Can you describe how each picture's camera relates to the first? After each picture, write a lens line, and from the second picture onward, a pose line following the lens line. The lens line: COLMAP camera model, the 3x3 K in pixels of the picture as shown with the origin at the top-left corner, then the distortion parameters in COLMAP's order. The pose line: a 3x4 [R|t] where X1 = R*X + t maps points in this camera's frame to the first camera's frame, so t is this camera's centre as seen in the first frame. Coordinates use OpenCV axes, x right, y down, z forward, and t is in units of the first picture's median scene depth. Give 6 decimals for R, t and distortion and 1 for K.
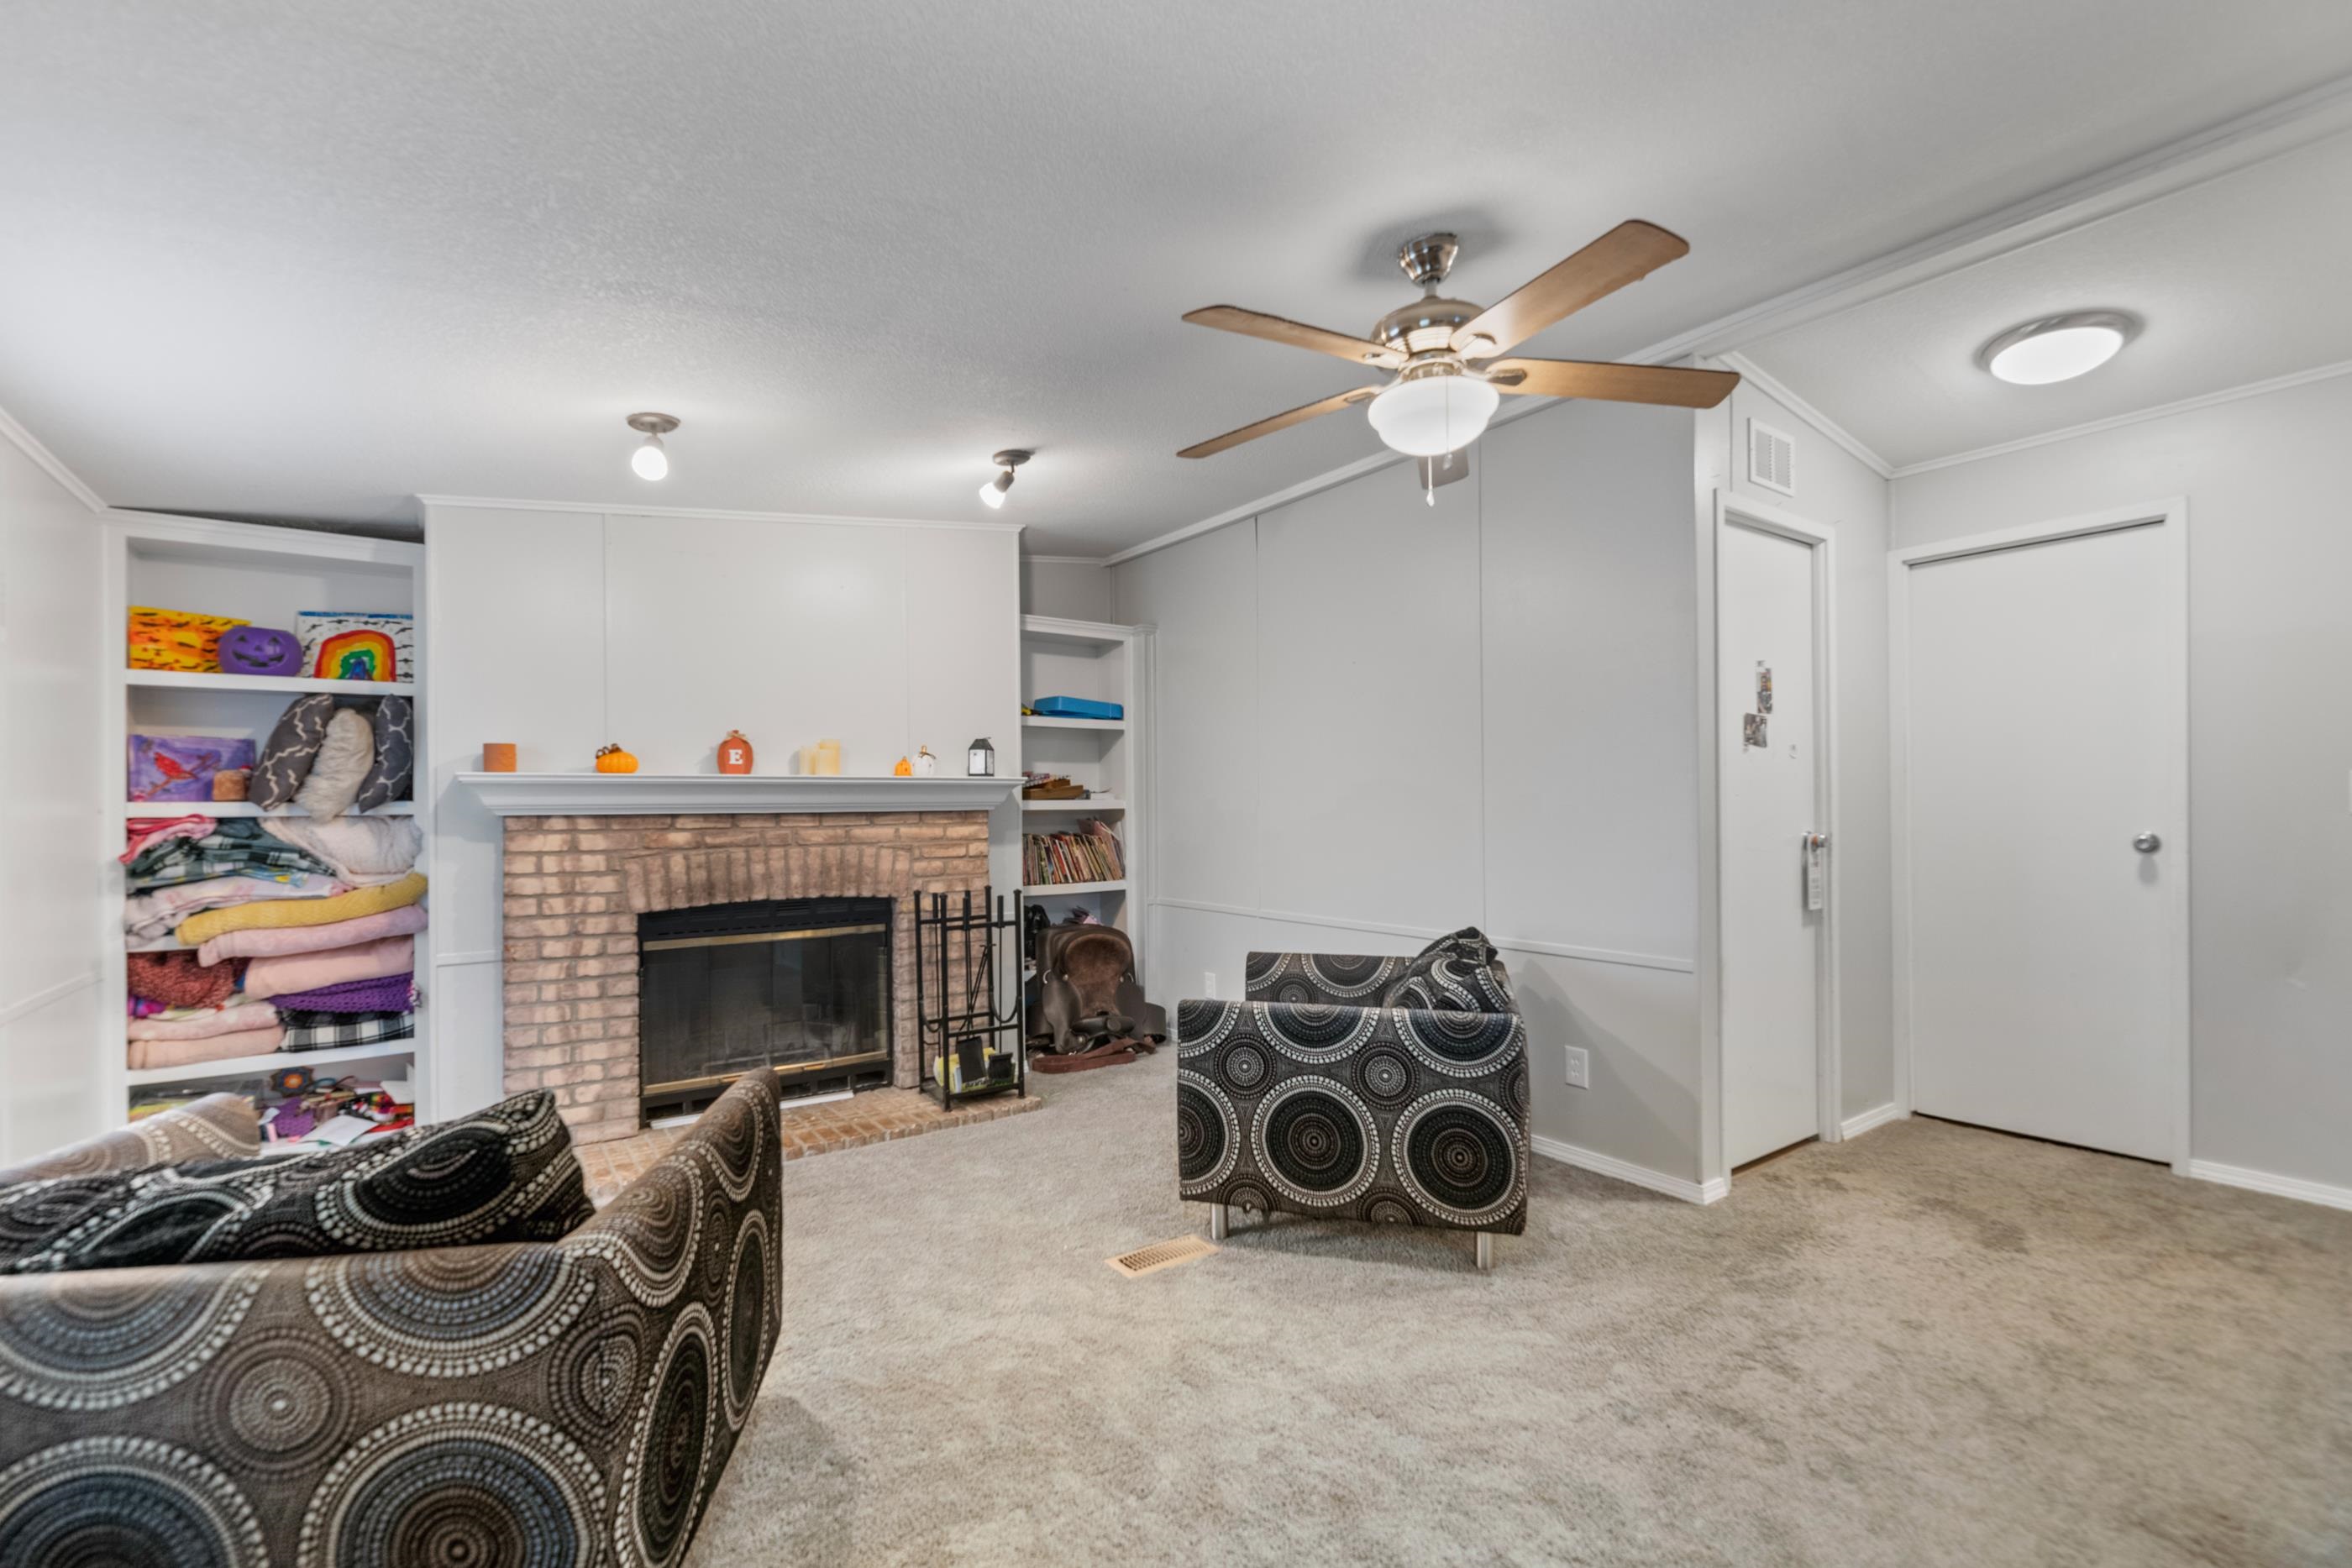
lens RADIAL K [[1027.1, 0, 1169.9], [0, 1027.1, 802.4], [0, 0, 1]] dist [0.001414, -0.002906]
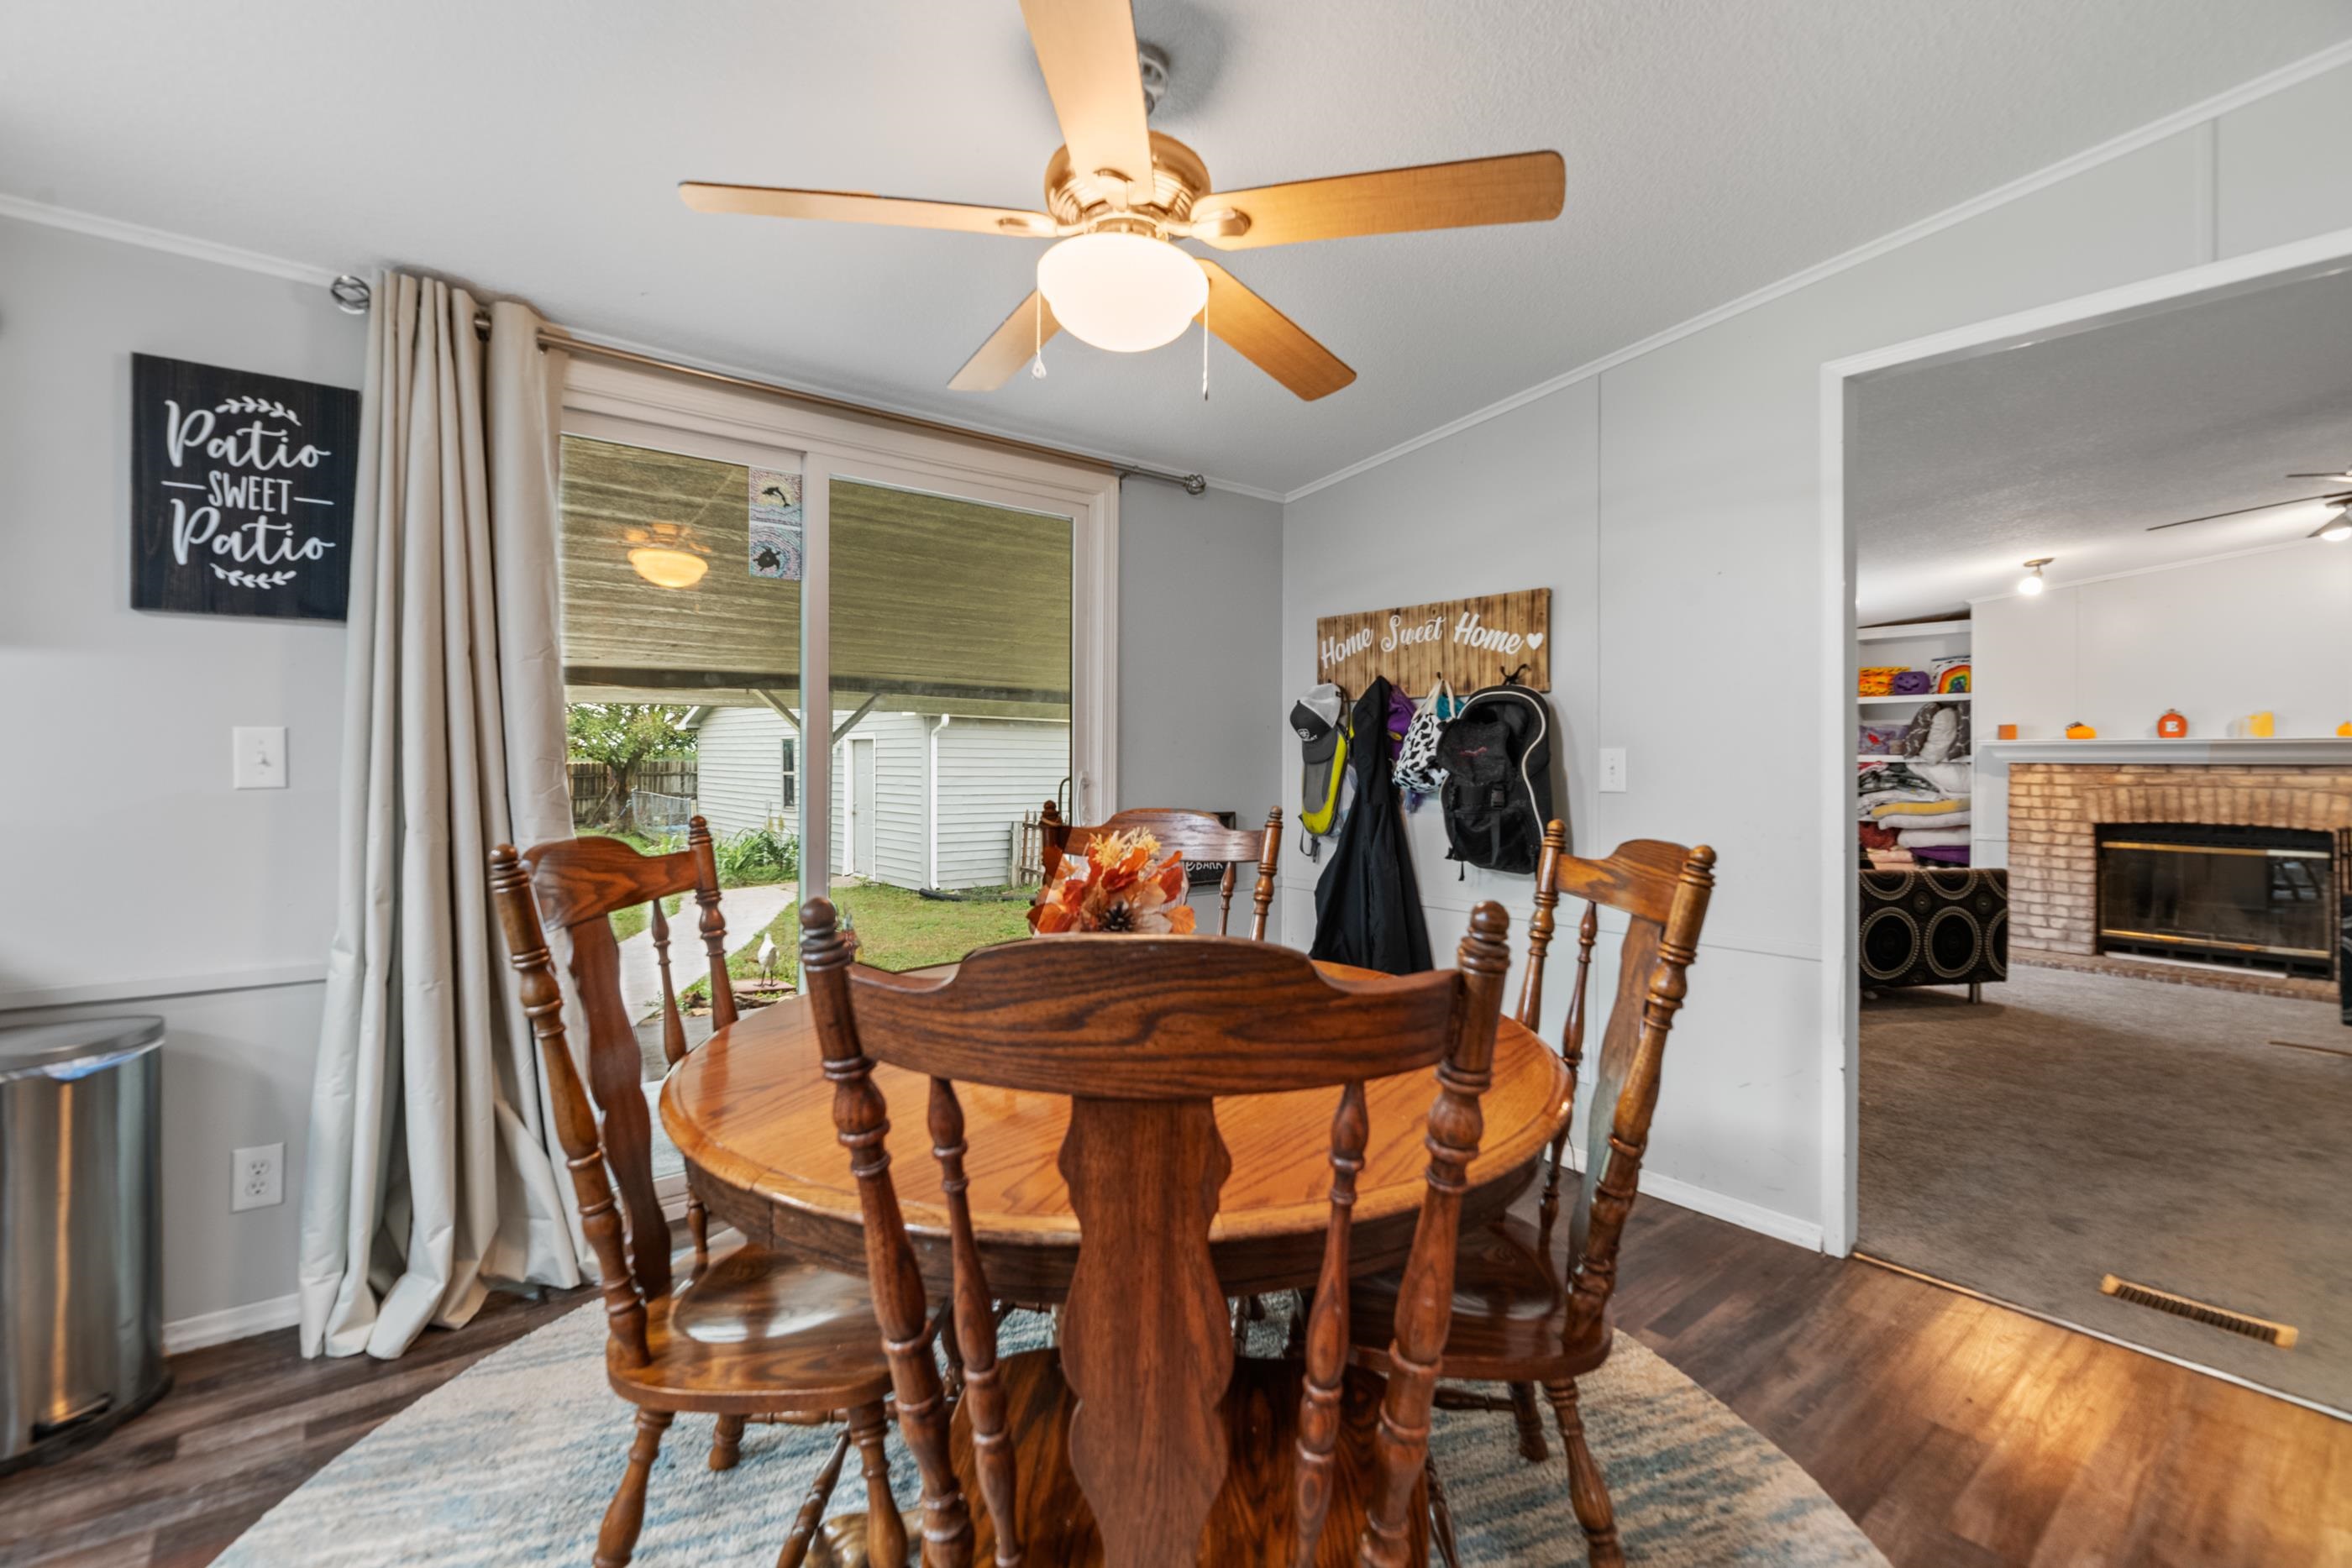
lens RADIAL K [[1027.1, 0, 1172.9], [0, 1027.1, 755.4], [0, 0, 1]] dist [0.001414, -0.002906]
pose [[0.063734, 0.002545, -0.997964, 1.042267], [-0.005077, 0.999985, 0.002226, 0.002576], [0.997954, 0.004925, 0.063746, -0.592792]]
